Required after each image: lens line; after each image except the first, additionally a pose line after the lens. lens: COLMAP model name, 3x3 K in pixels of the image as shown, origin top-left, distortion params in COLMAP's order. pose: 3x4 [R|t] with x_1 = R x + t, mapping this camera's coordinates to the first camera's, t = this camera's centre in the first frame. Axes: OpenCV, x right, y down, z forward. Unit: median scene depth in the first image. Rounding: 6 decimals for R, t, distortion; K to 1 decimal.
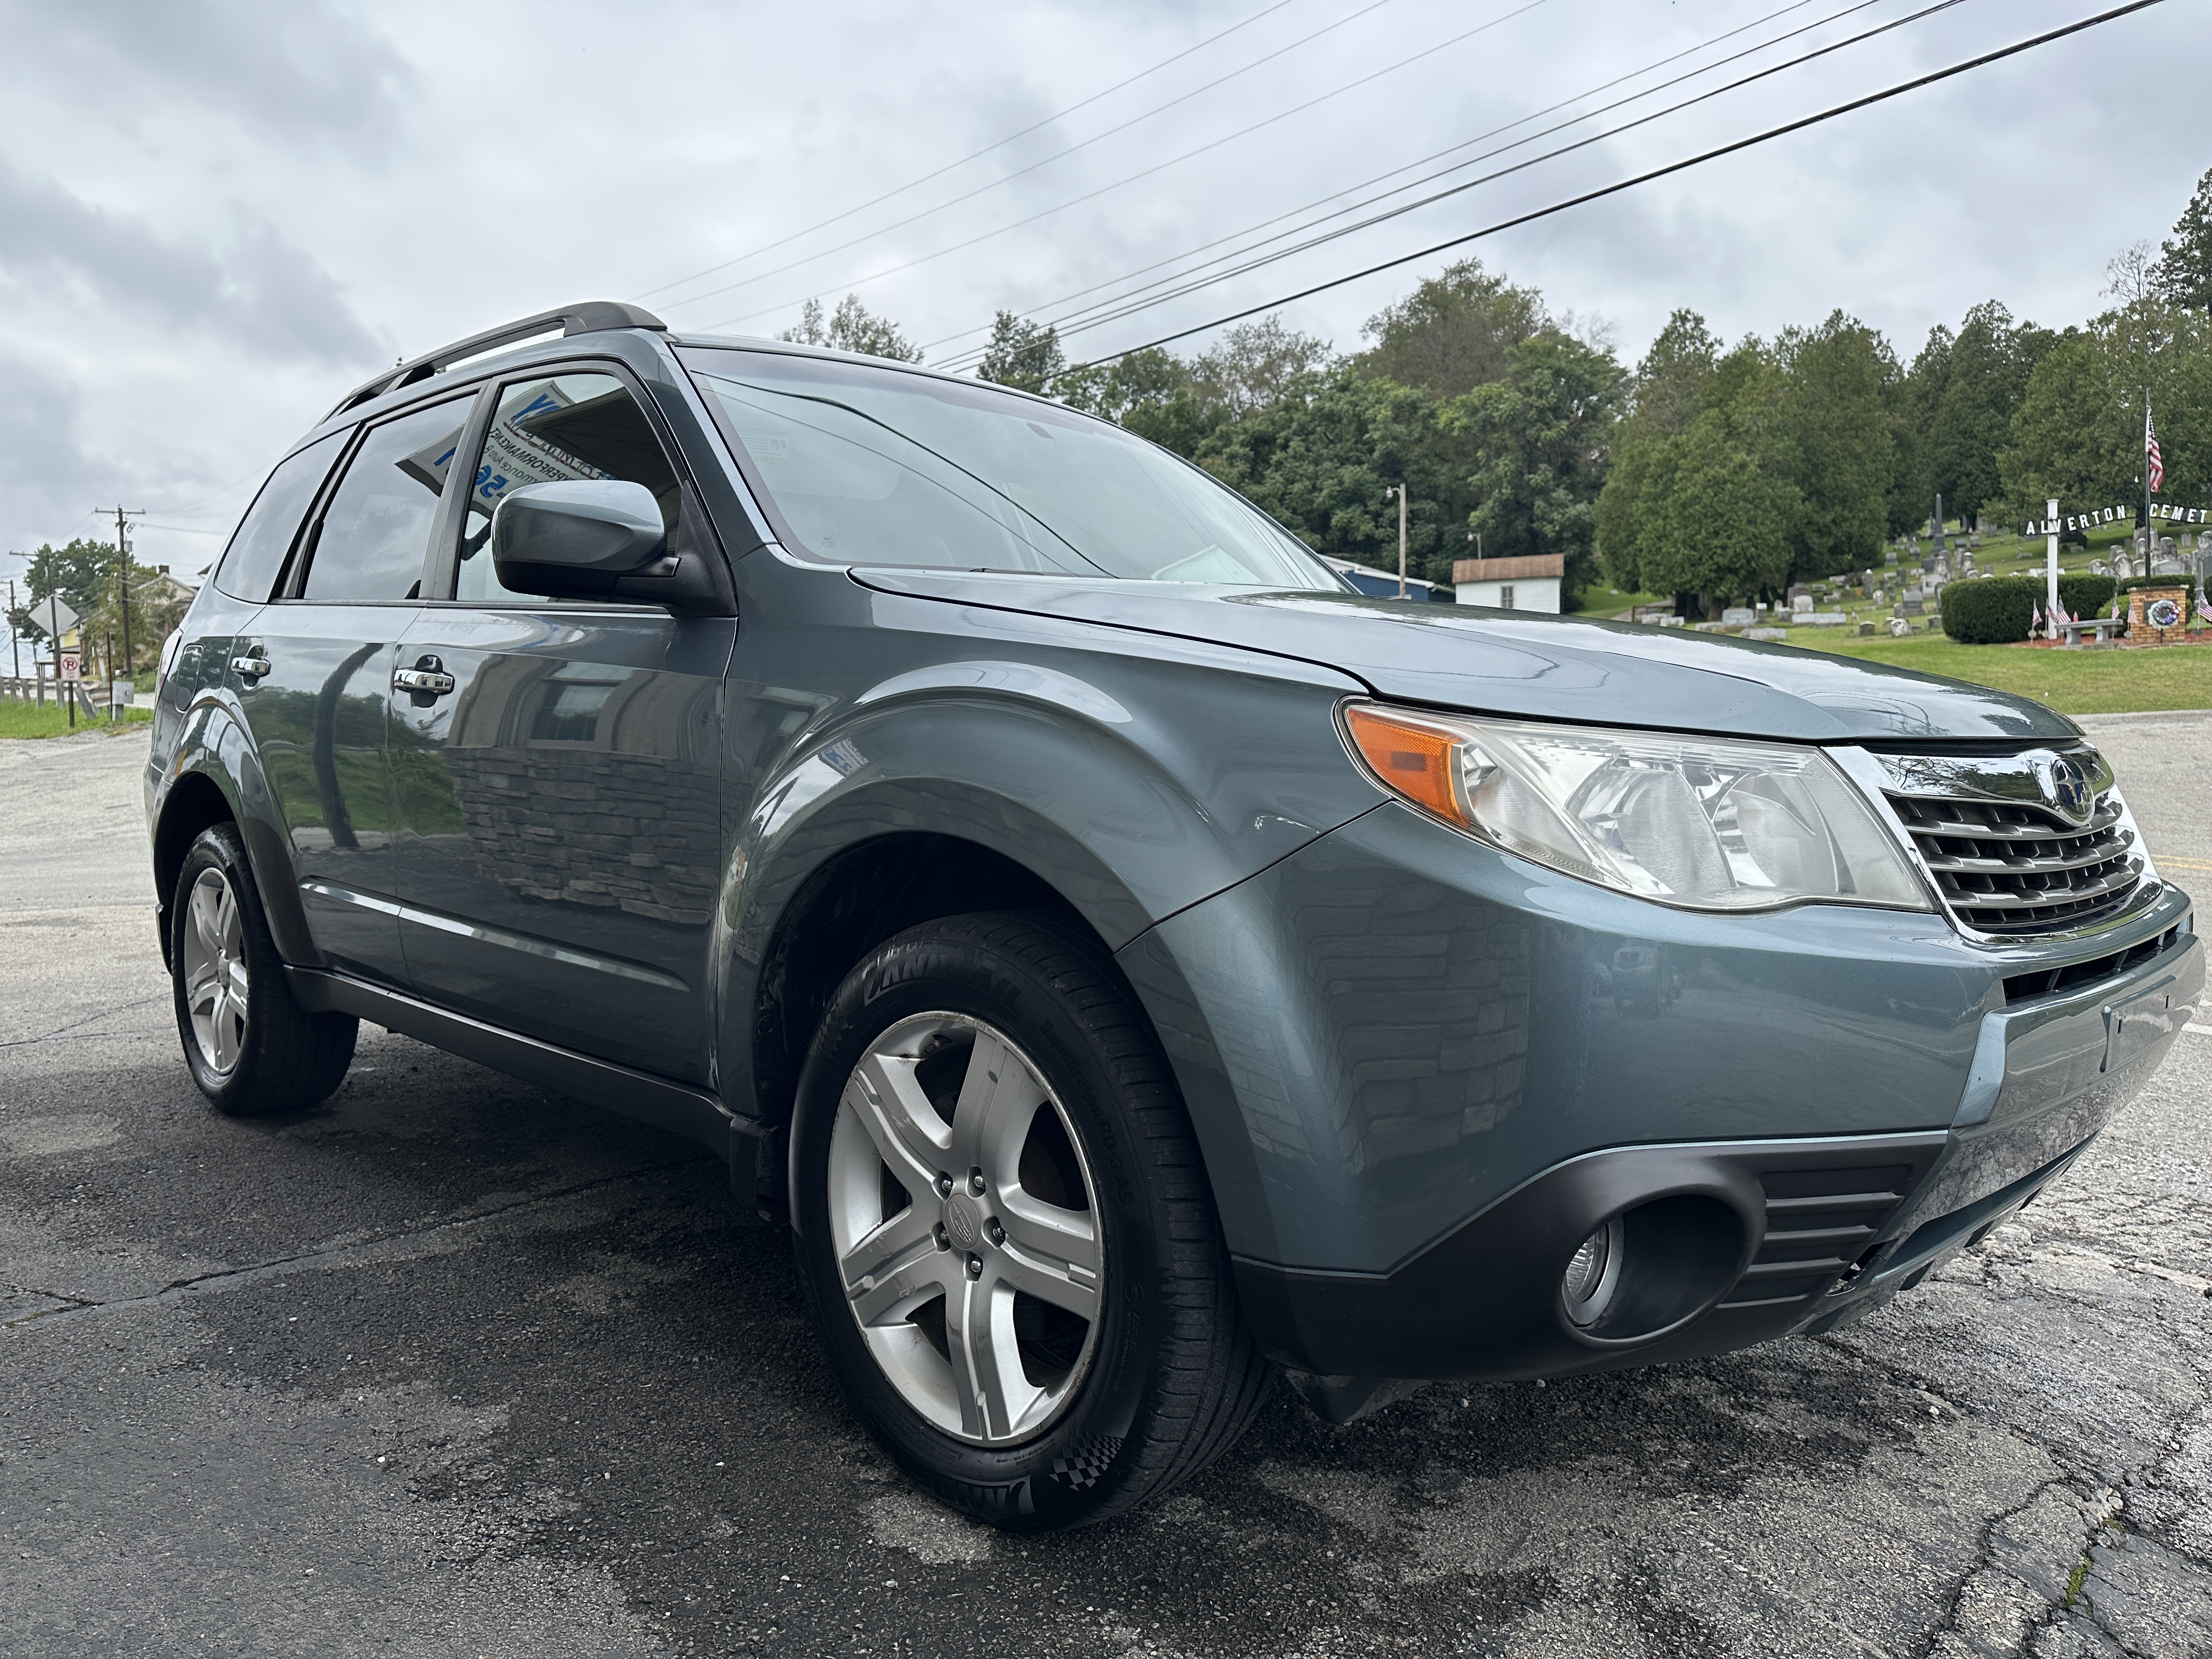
lens RADIAL K [[1562.7, 0, 1130.8], [0, 1562.7, 807.3], [0, 0, 1]] dist [0.006448, -0.011223]
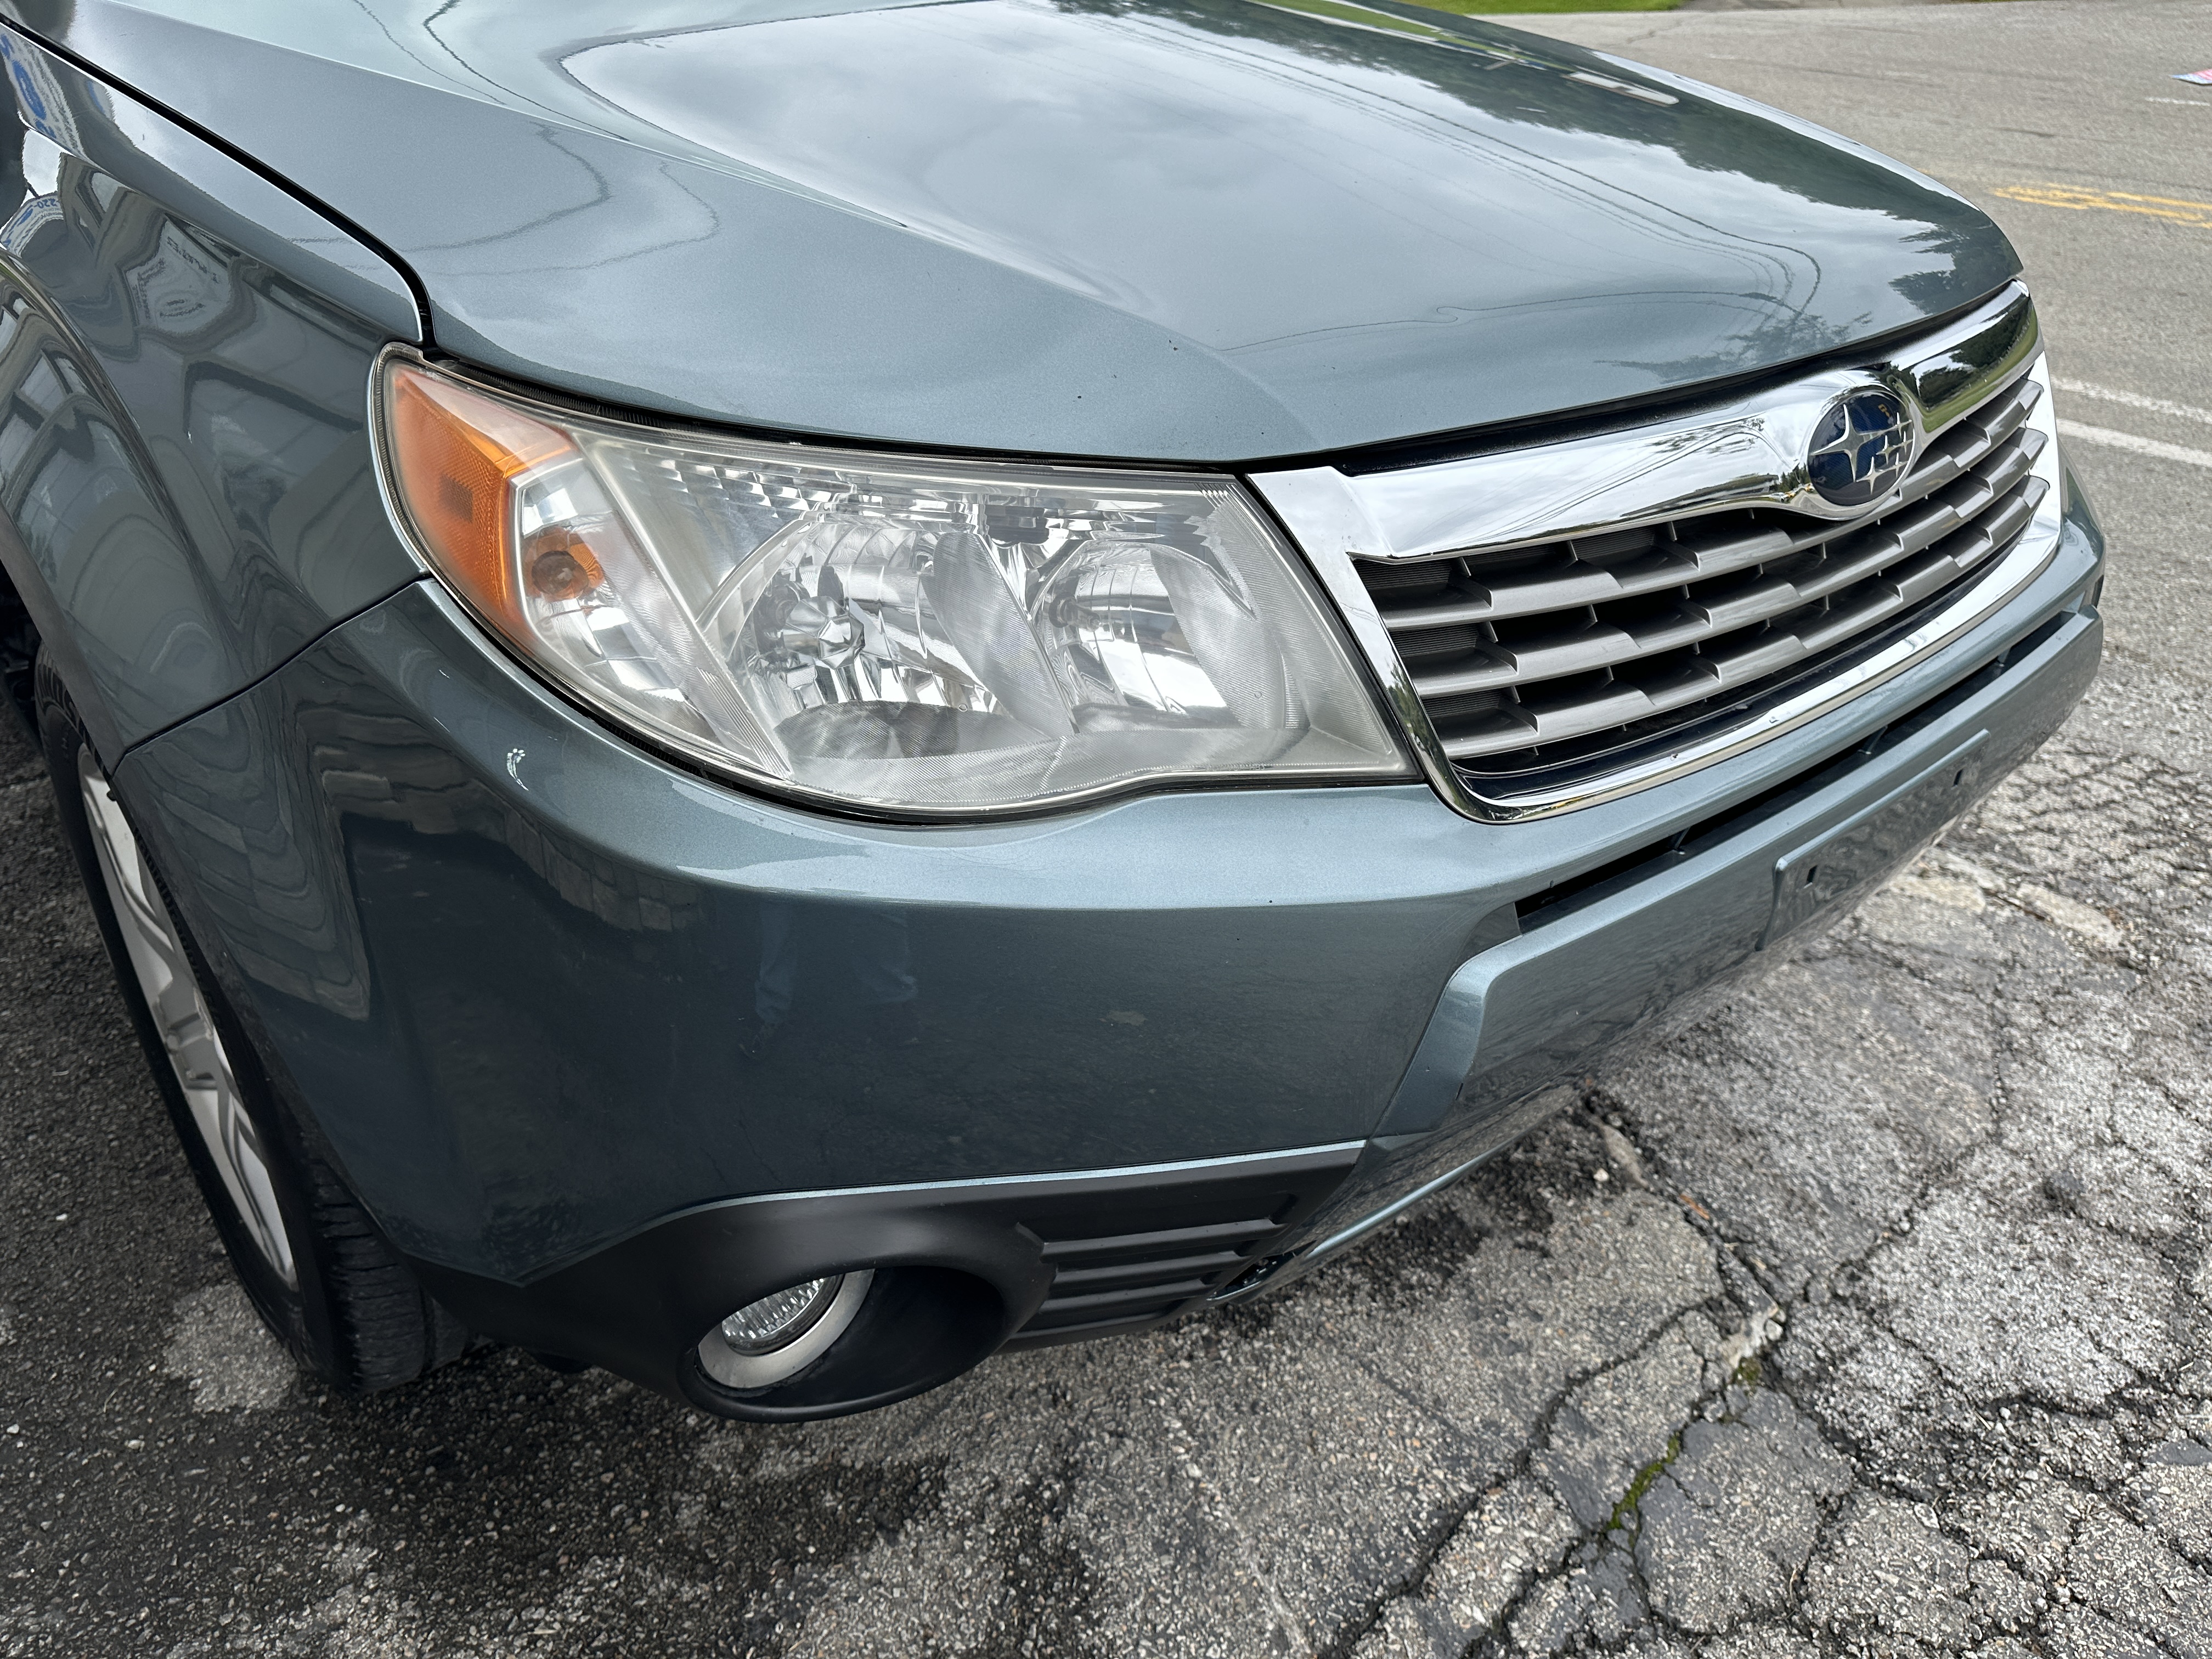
lens RADIAL K [[1625.4, 0, 1107.4], [0, 1625.4, 853.2], [0, 0, 1]] dist [0.000444, -0.003623]
pose [[0.998241, 0.028939, -0.051744, 0.377029], [-0.004150, 0.904743, 0.425938, -0.139754], [0.059141, -0.424974, 0.903272, 0.388956]]
